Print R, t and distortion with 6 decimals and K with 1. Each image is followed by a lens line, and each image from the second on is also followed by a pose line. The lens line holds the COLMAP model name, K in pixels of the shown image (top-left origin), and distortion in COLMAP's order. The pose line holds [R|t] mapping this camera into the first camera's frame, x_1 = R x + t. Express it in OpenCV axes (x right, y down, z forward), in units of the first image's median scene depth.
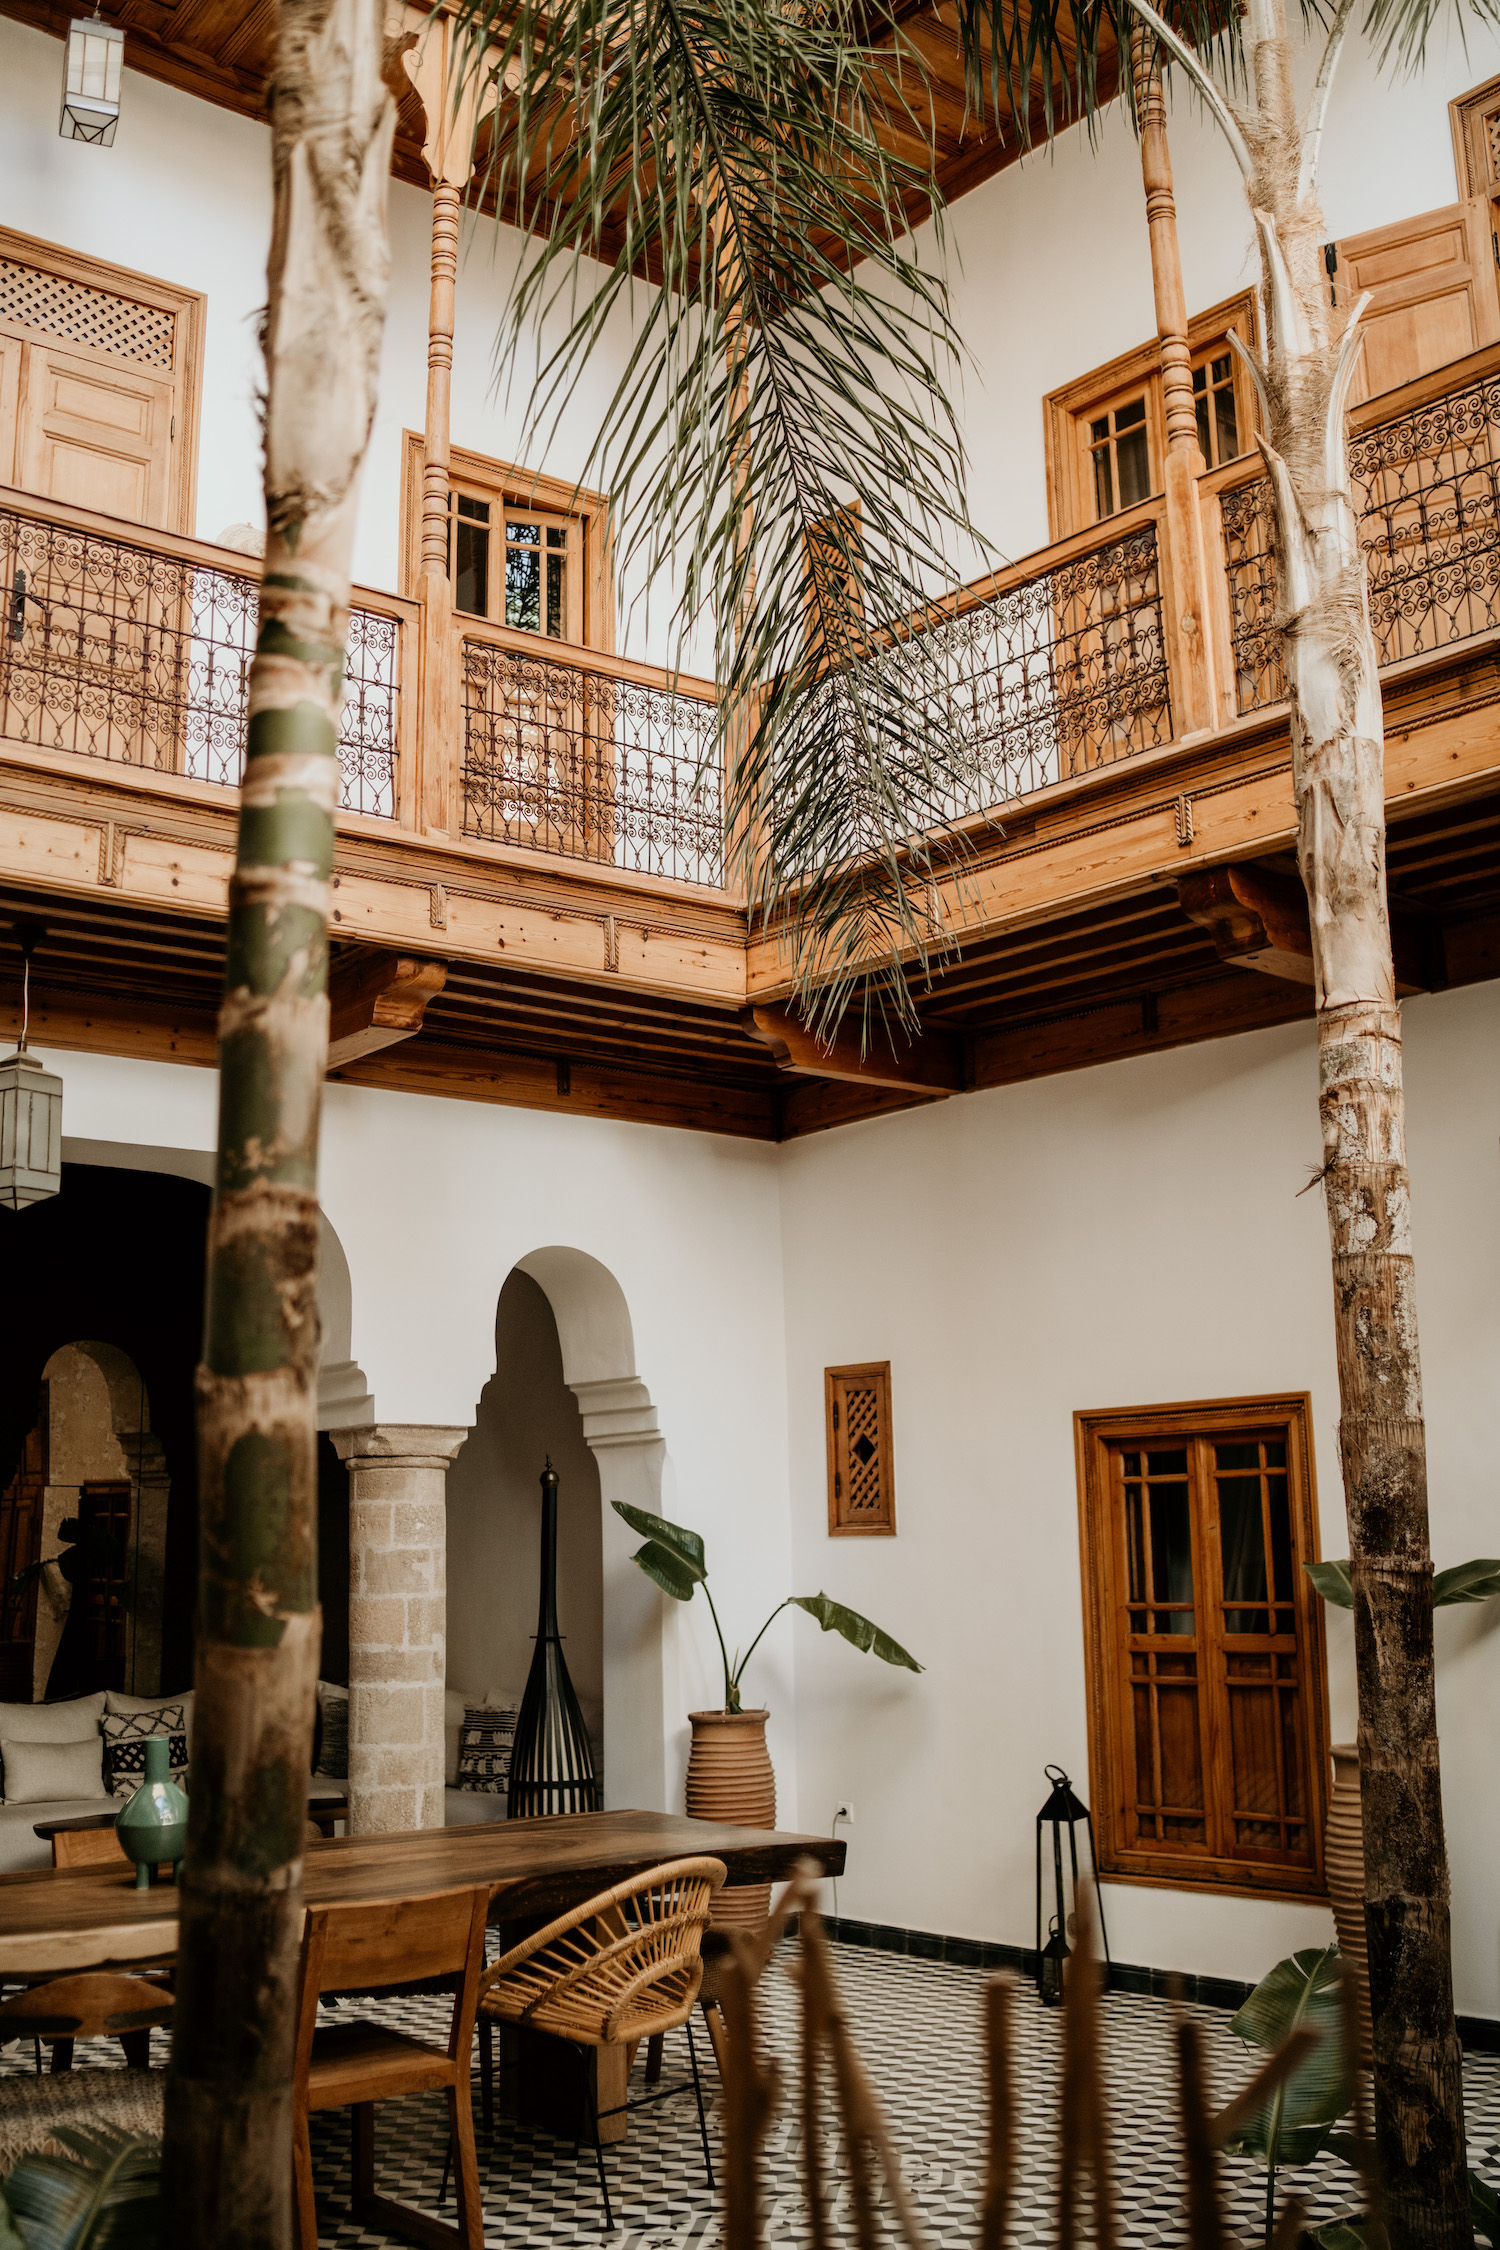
lens RADIAL K [[2231.4, 0, 750.0], [0, 2231.4, 1125.0], [0, 0, 1]] dist [-0.076380, 0.004159]
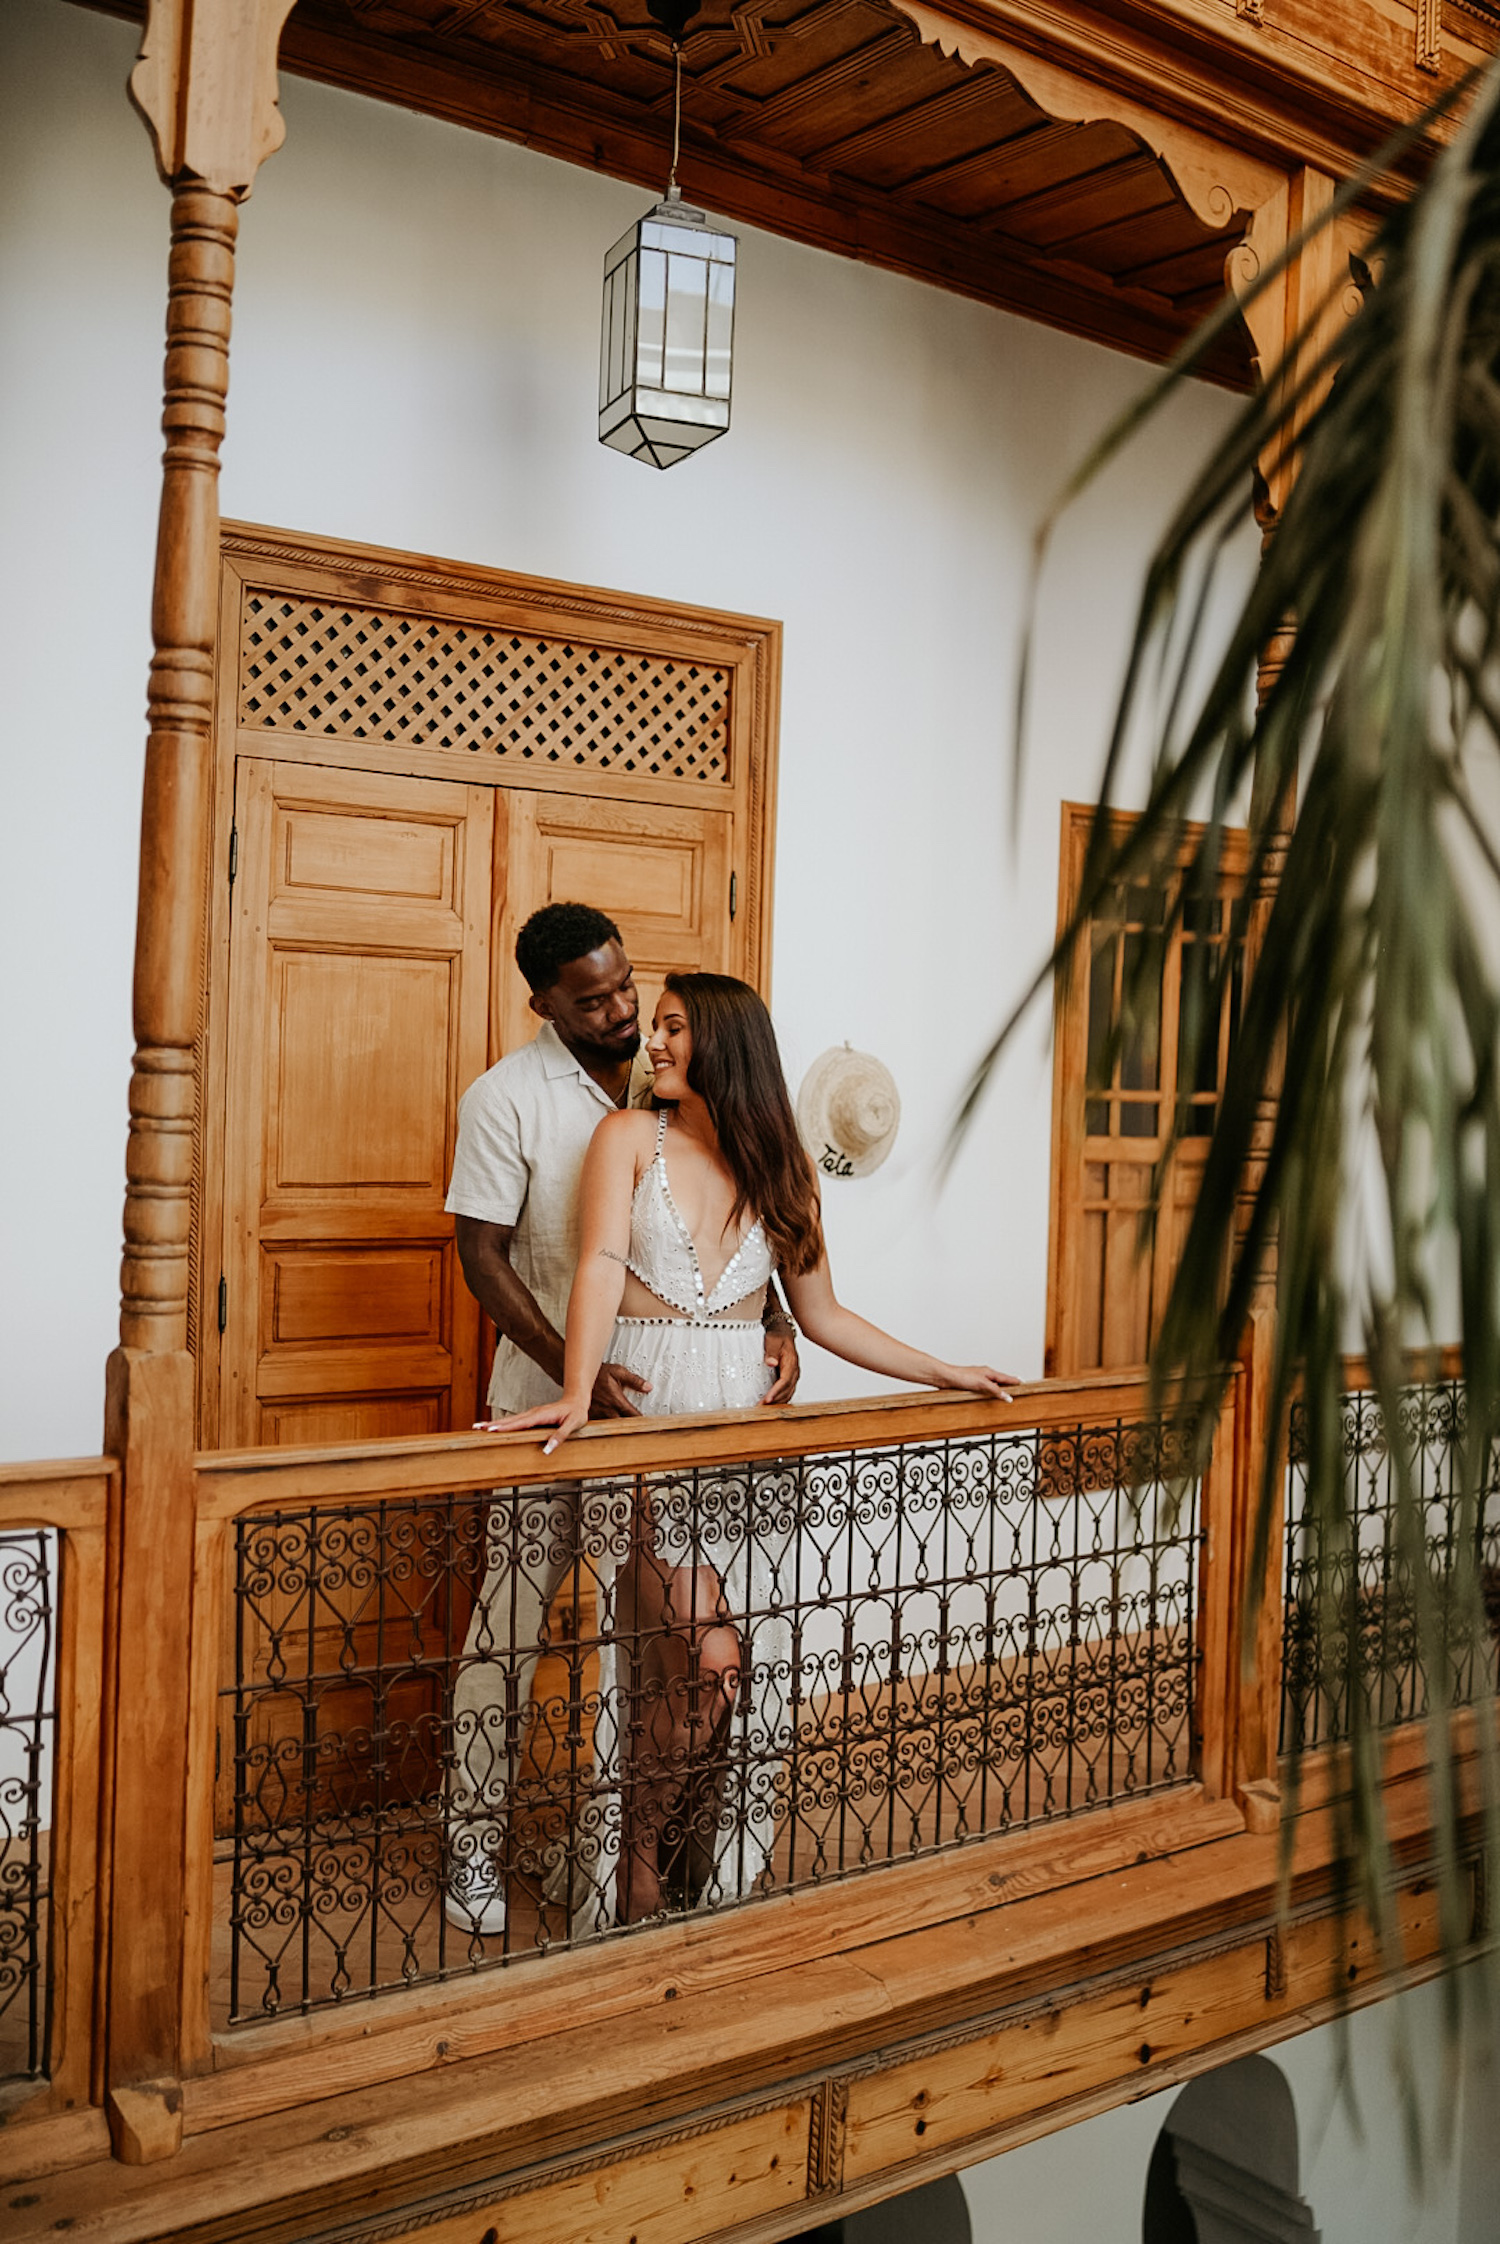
lens RADIAL K [[2225.5, 0, 750.0], [0, 2225.5, 1122.0], [0, 0, 1]] dist [-0.076380, 0.004159]
pose [[0.999067, 0.043176, -0.001029, -0.324616], [-0.042028, 0.977442, 0.206978, -0.481887], [0.009942, -0.206742, 0.978345, 0.545709]]
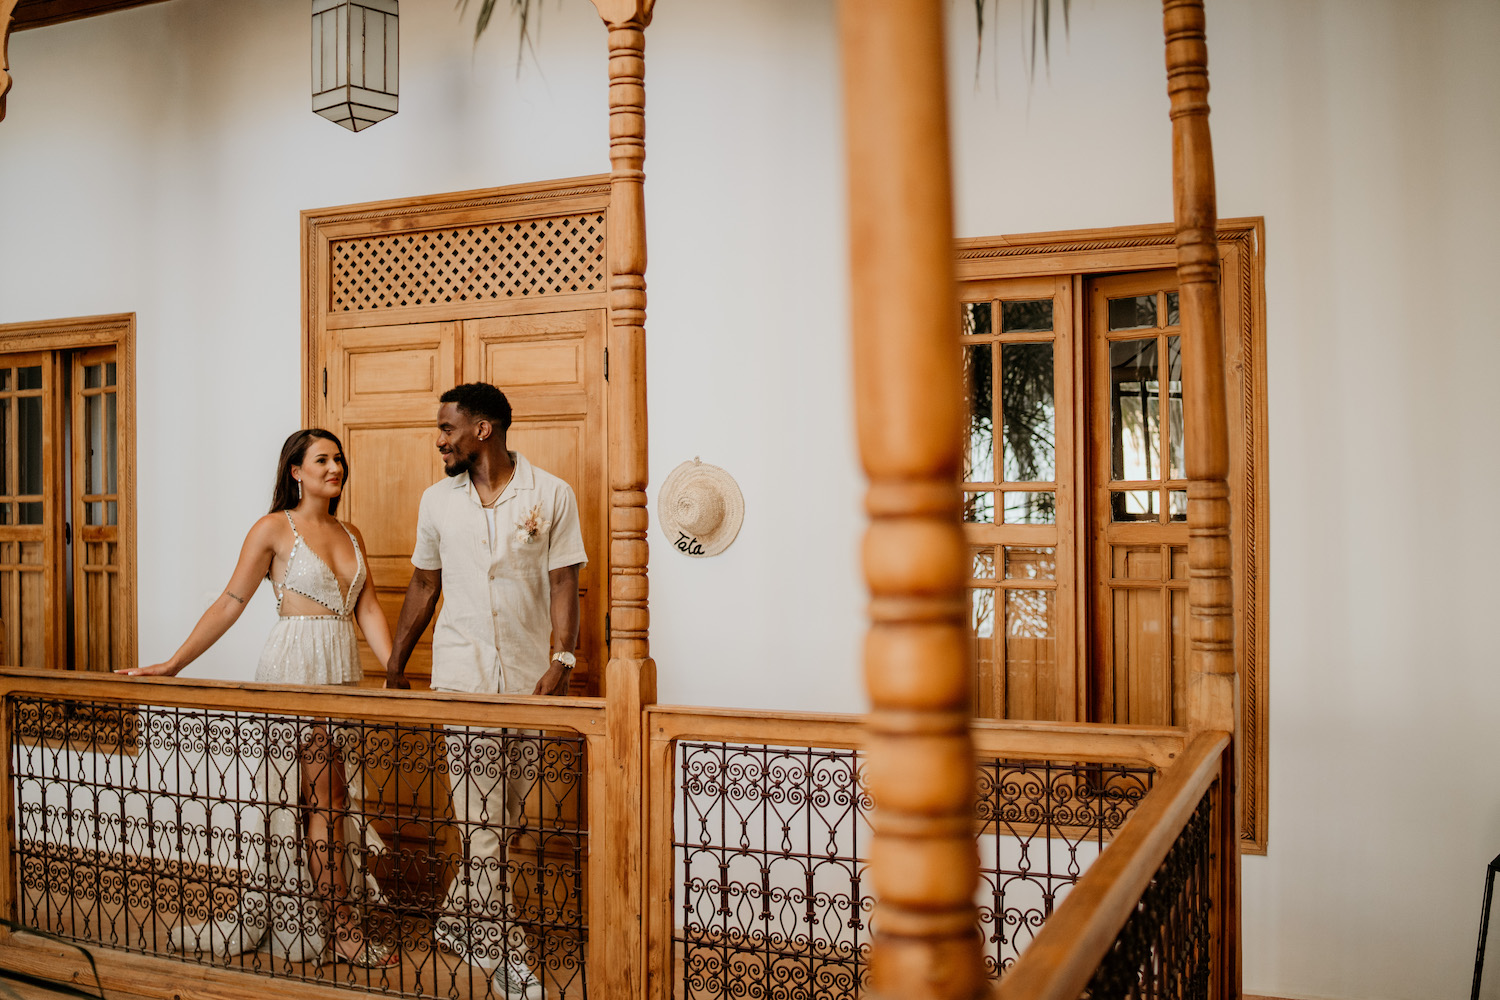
lens RADIAL K [[1294.9, 0, 750.5], [0, 1294.9, 576.2], [0, 0, 1]] dist [-0.009611, -0.050570]
pose [[0.493702, 0.070976, -0.866730, 0.265061], [0.170531, 0.969412, 0.176522, -0.402056], [0.852747, -0.234953, 0.466496, 1.012009]]
